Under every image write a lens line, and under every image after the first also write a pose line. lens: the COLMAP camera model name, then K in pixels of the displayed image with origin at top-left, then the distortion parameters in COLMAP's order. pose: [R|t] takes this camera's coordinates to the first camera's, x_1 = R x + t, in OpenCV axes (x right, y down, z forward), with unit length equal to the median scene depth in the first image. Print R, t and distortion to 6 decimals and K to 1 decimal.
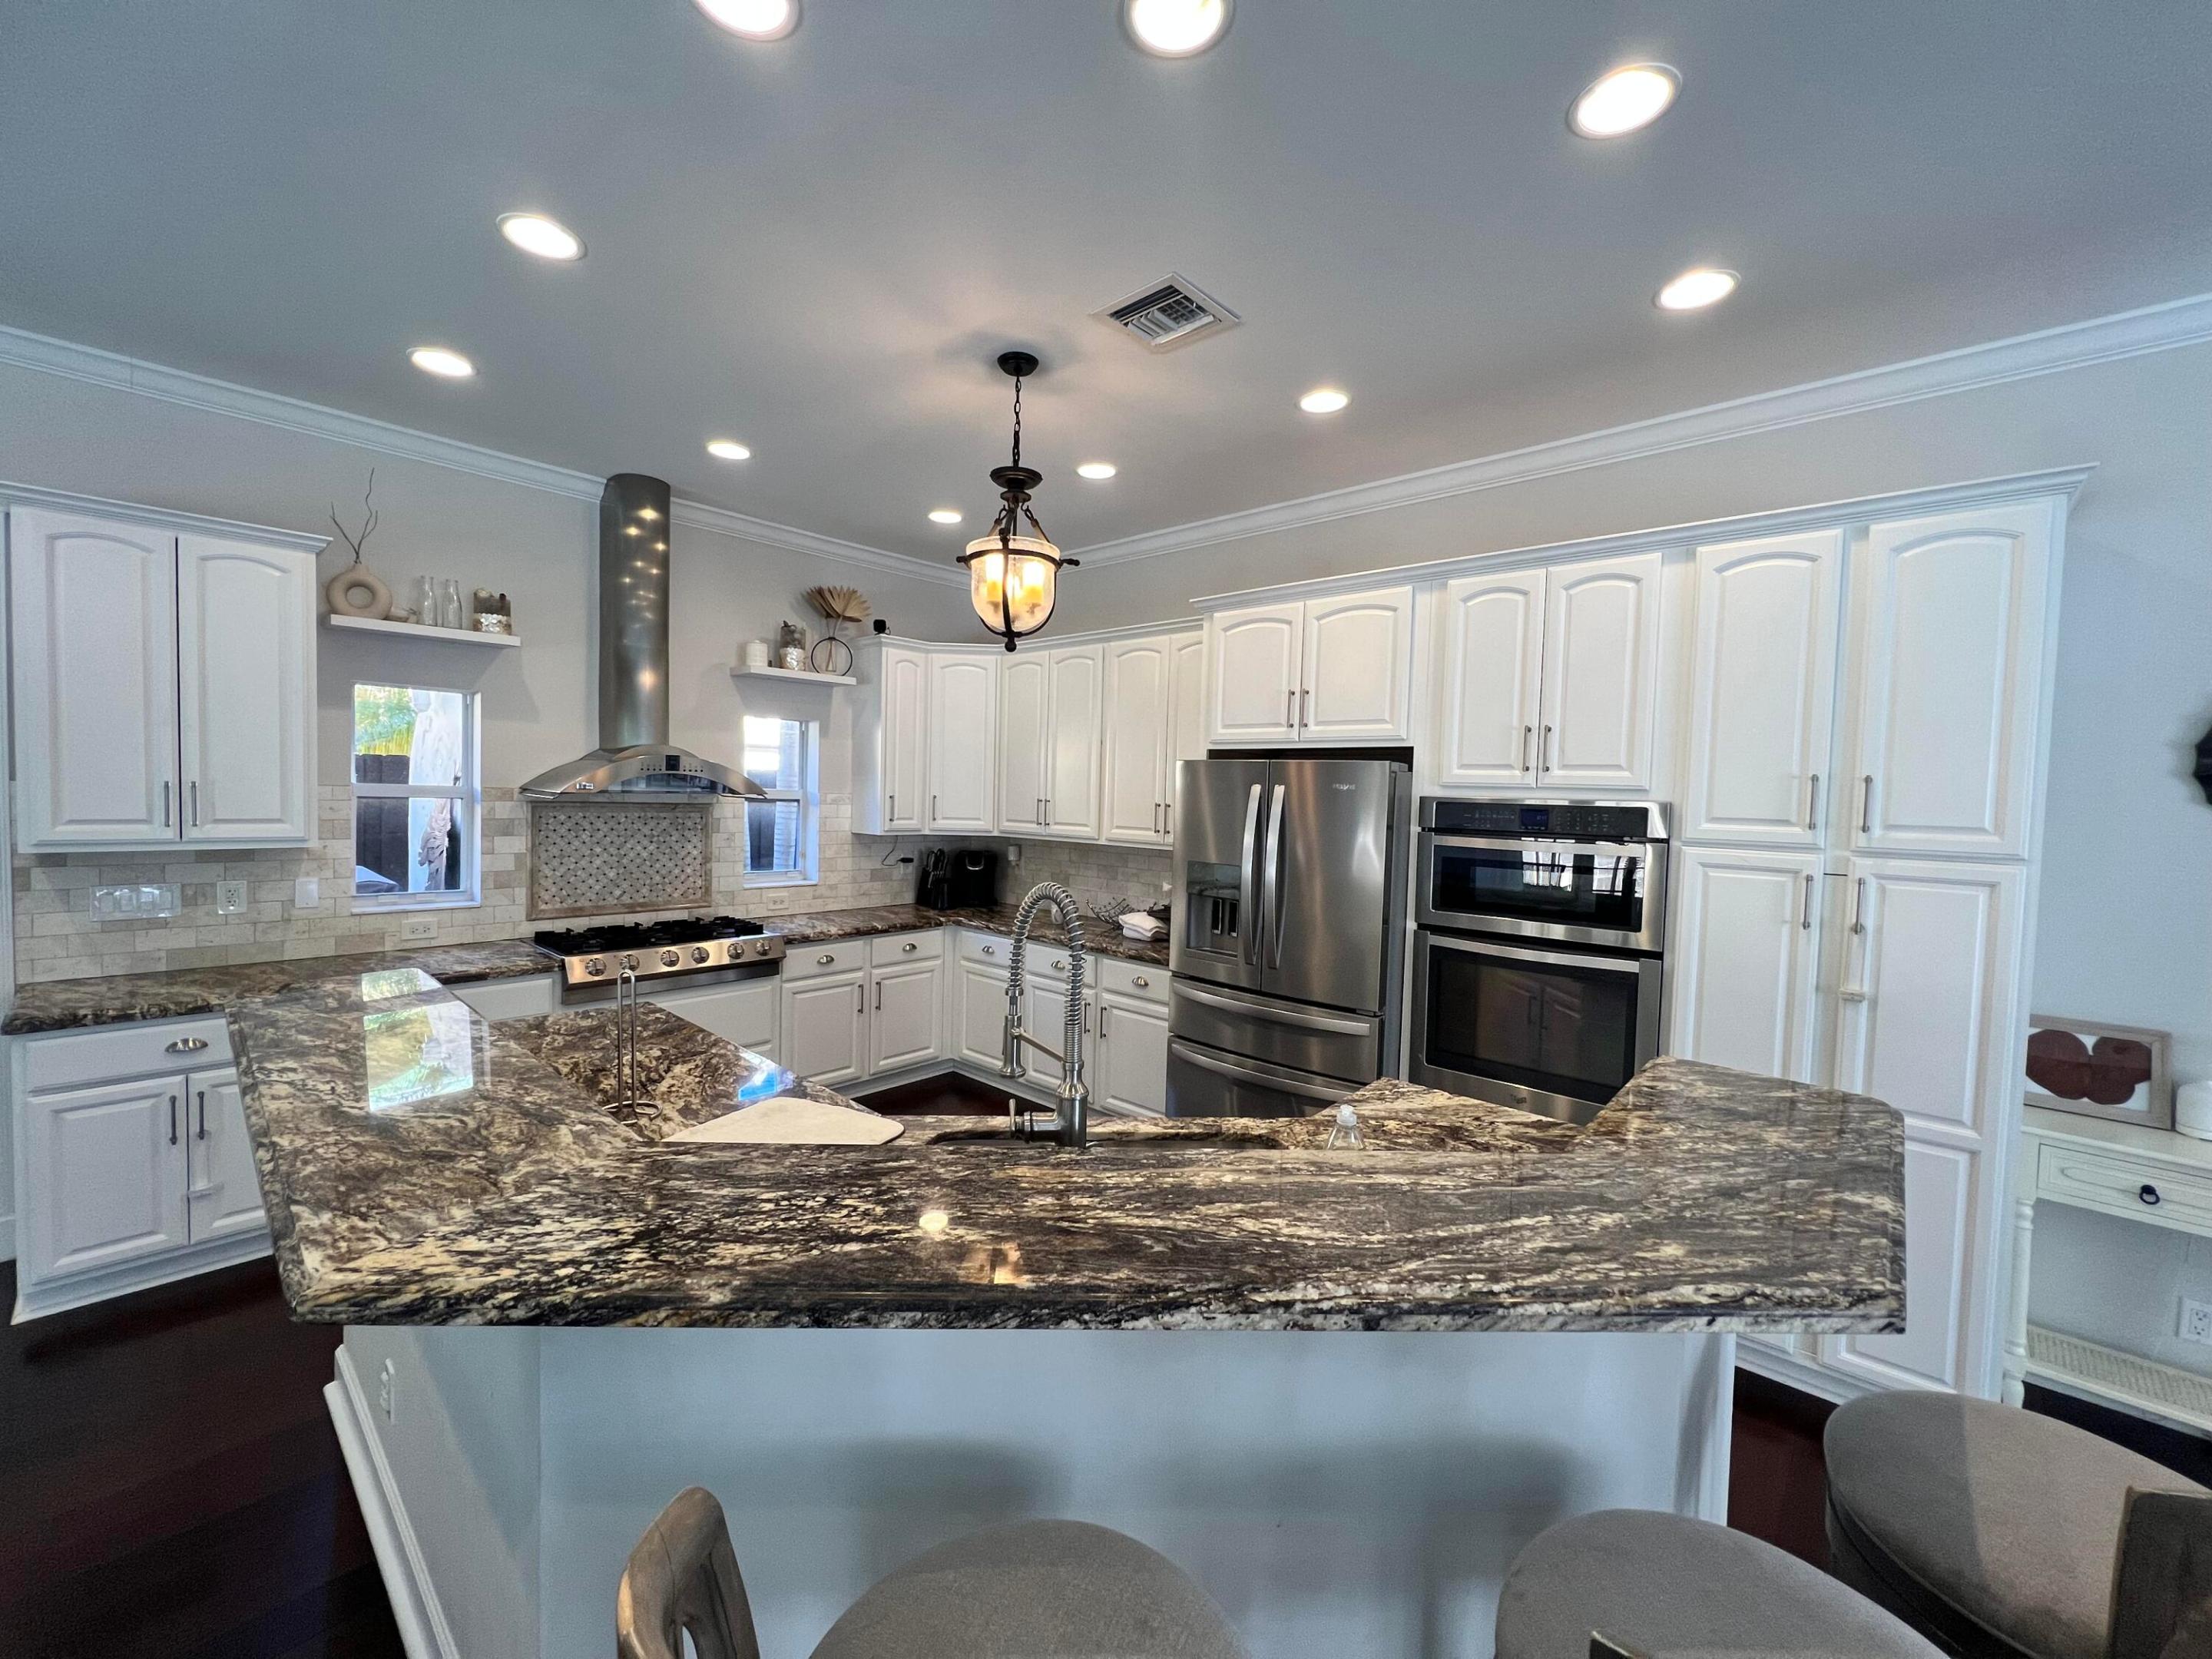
lens RADIAL K [[885.7, 0, 1102.3], [0, 885.7, 826.3], [0, 0, 1]] dist [-0.001788, -0.000014]
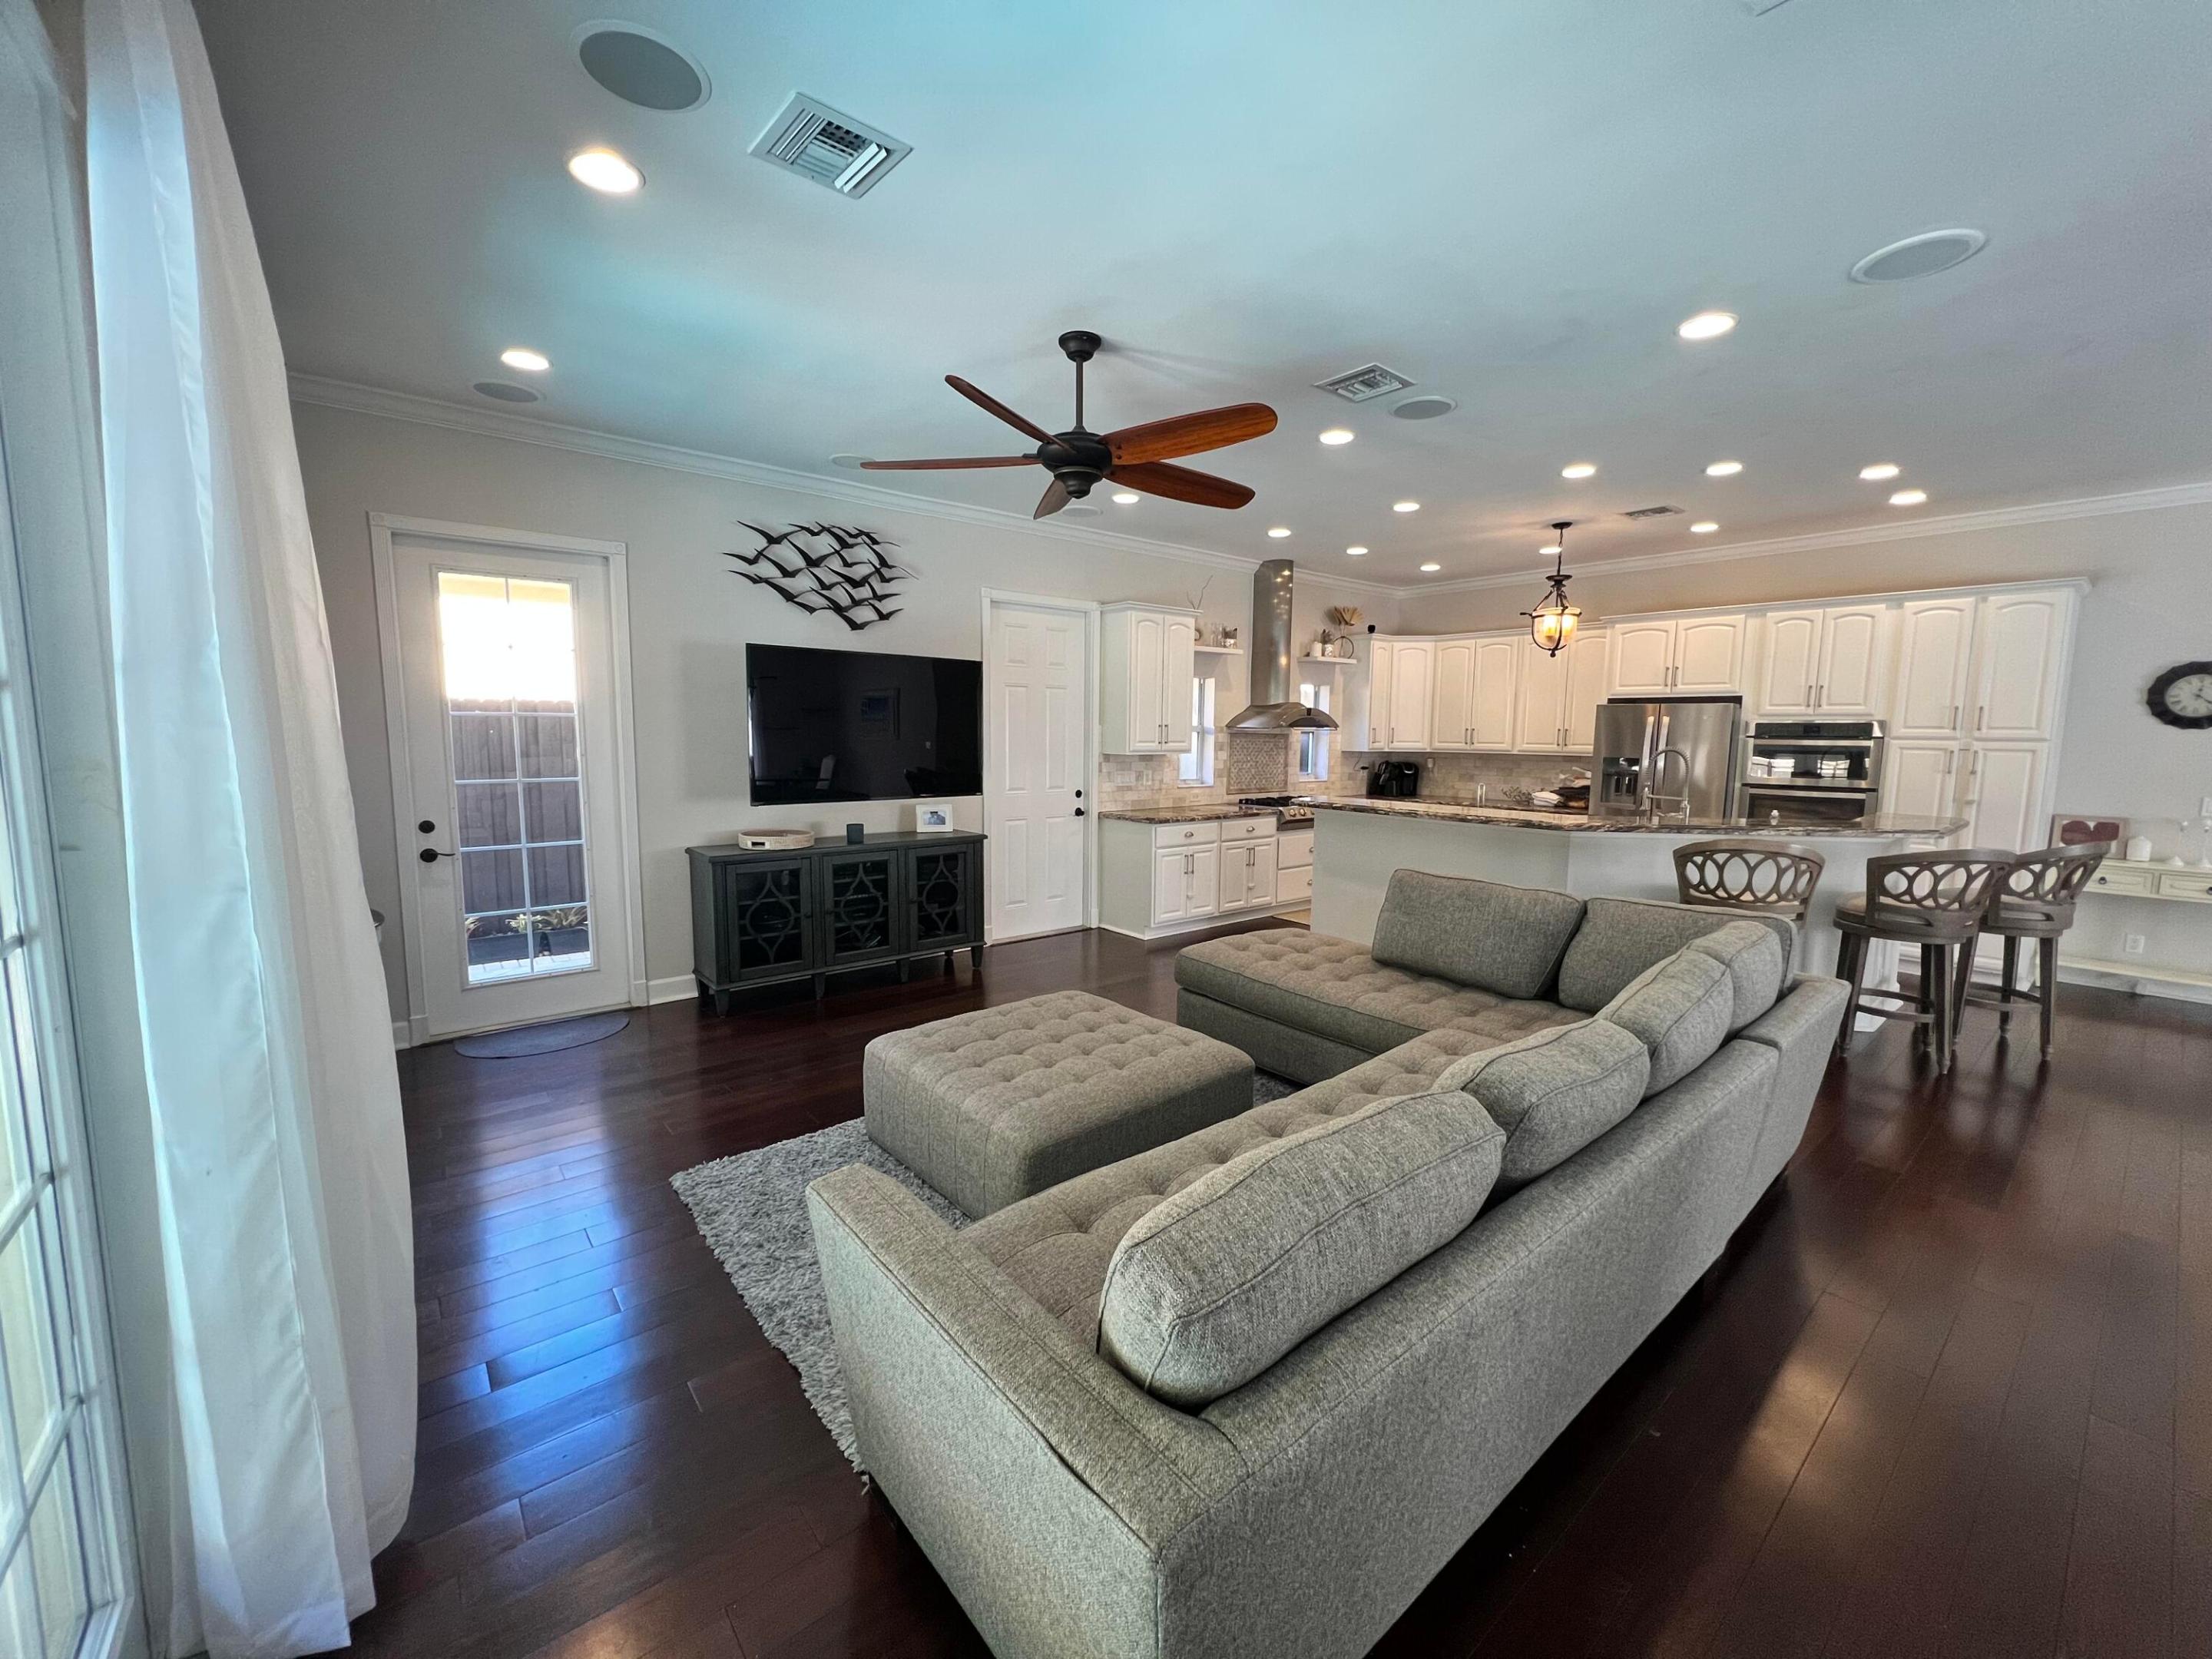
lens RADIAL K [[885.7, 0, 1102.3], [0, 885.7, 826.3], [0, 0, 1]] dist [-0.001788, -0.000014]
pose [[0.989837, -0.002932, -0.142178, -0.702890], [0.012213, 0.997846, 0.064449, 0.051631], [0.141683, -0.065531, 0.987741, -1.058570]]
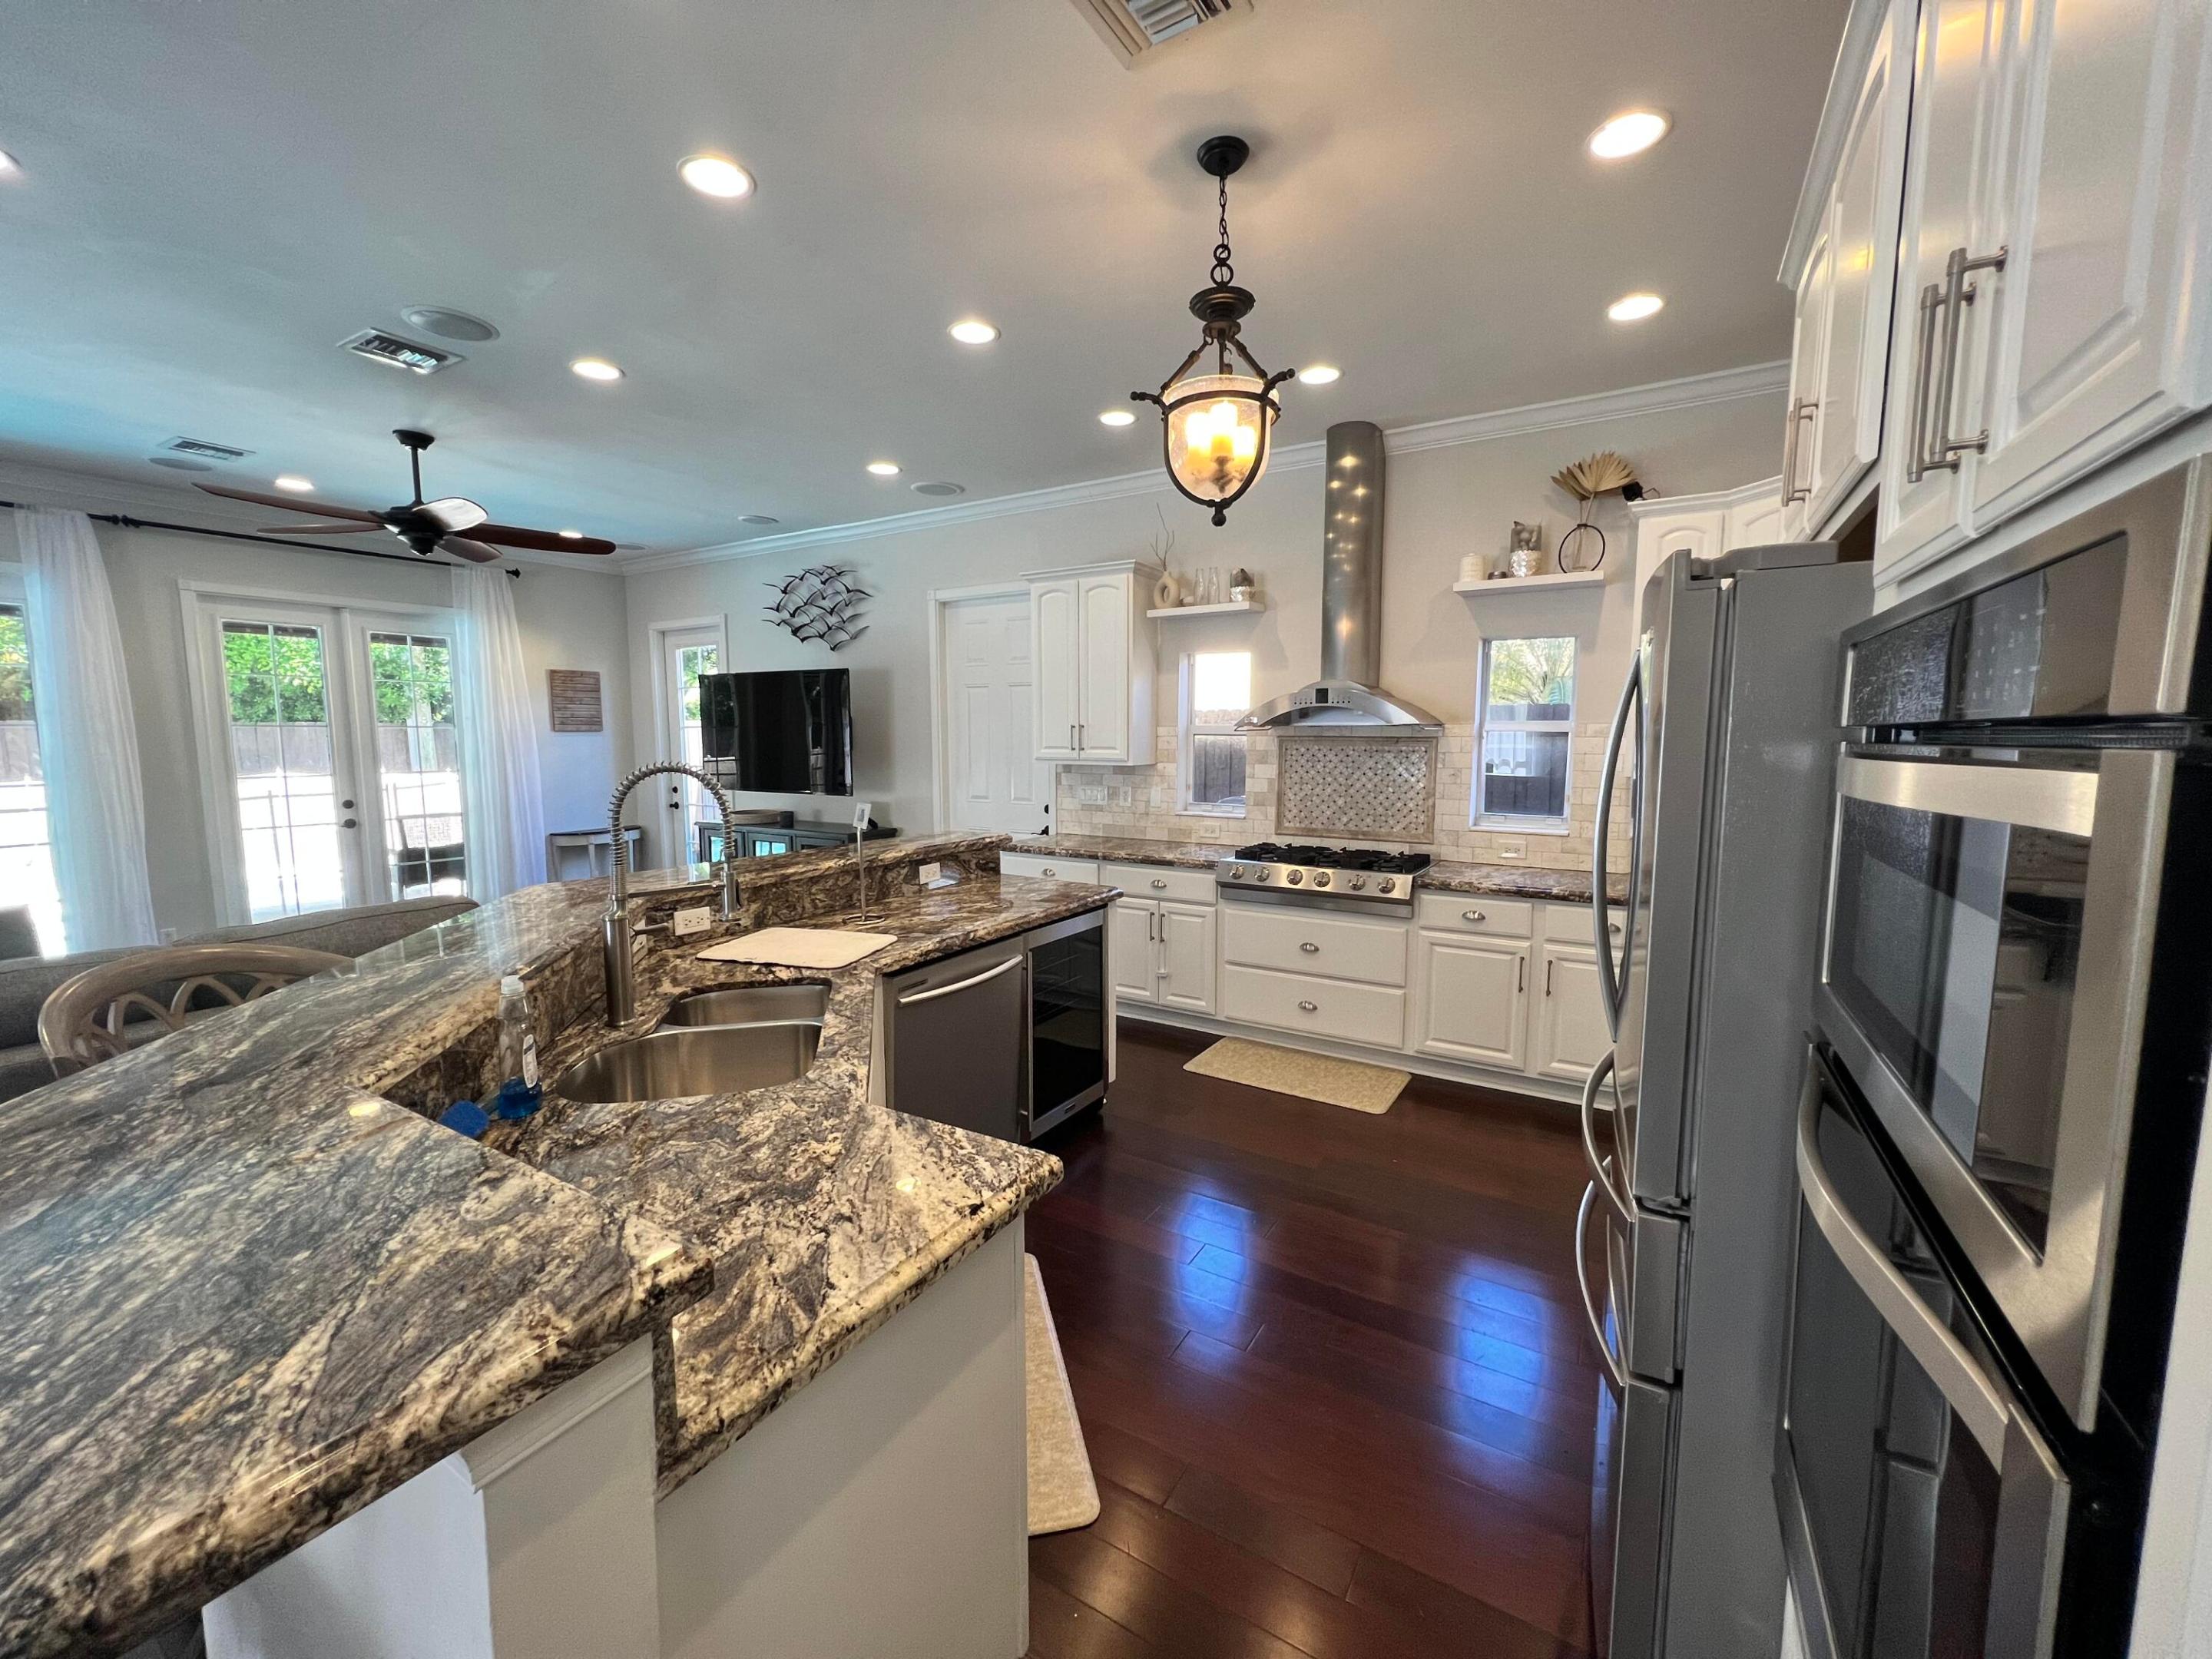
lens RADIAL K [[885.7, 0, 1102.3], [0, 885.7, 826.3], [0, 0, 1]] dist [-0.001788, -0.000014]
pose [[0.188311, 0.074477, -0.979281, 0.545639], [-0.035058, 0.996995, 0.069082, 0.021454], [0.981483, 0.021322, 0.190356, 0.581211]]
